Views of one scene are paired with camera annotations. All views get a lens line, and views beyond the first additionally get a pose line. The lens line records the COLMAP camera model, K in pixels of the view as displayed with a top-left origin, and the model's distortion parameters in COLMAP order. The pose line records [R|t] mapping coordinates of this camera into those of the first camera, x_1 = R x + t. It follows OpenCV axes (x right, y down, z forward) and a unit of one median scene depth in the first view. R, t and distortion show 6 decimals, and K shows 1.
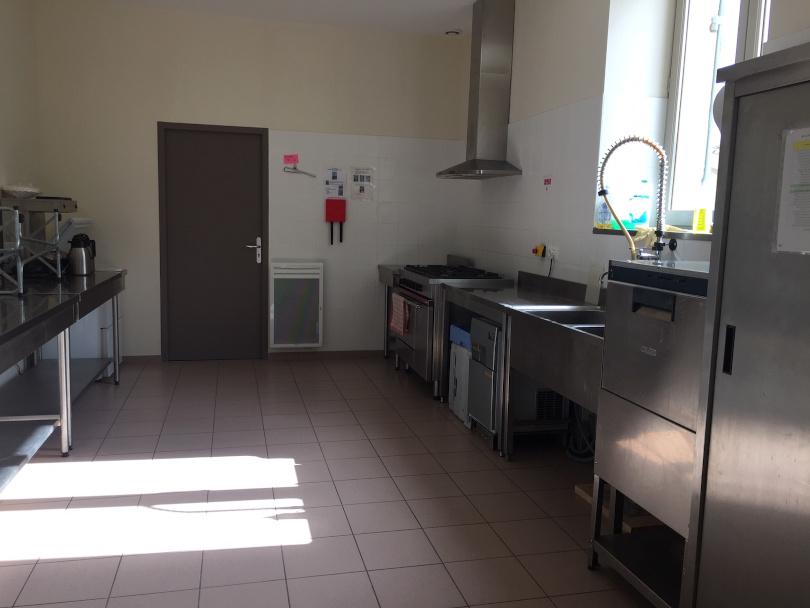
lens RADIAL K [[691.6, 0, 405.0], [0, 691.6, 304.0], [0, 0, 1]] dist [-0.001626, -0.000298]
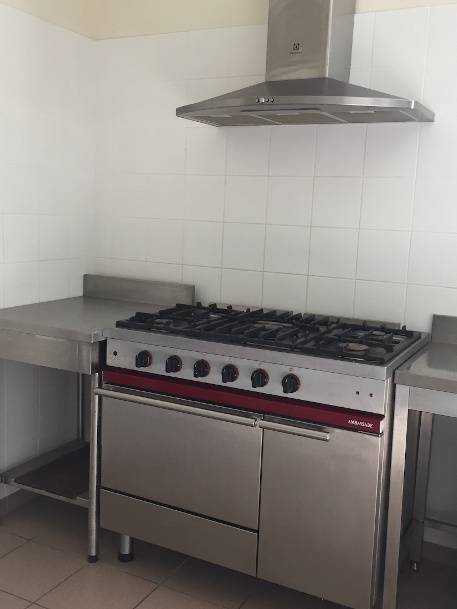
lens RADIAL K [[650.4, 0, 228.5], [0, 650.4, 304.5], [0, 0, 1]] dist [-0.000199, 0.007272]
pose [[0.666974, -0.126869, 0.734200, -0.370271], [0.080058, 0.991894, 0.098672, -0.150655], [-0.740767, -0.007033, 0.671725, 1.043544]]
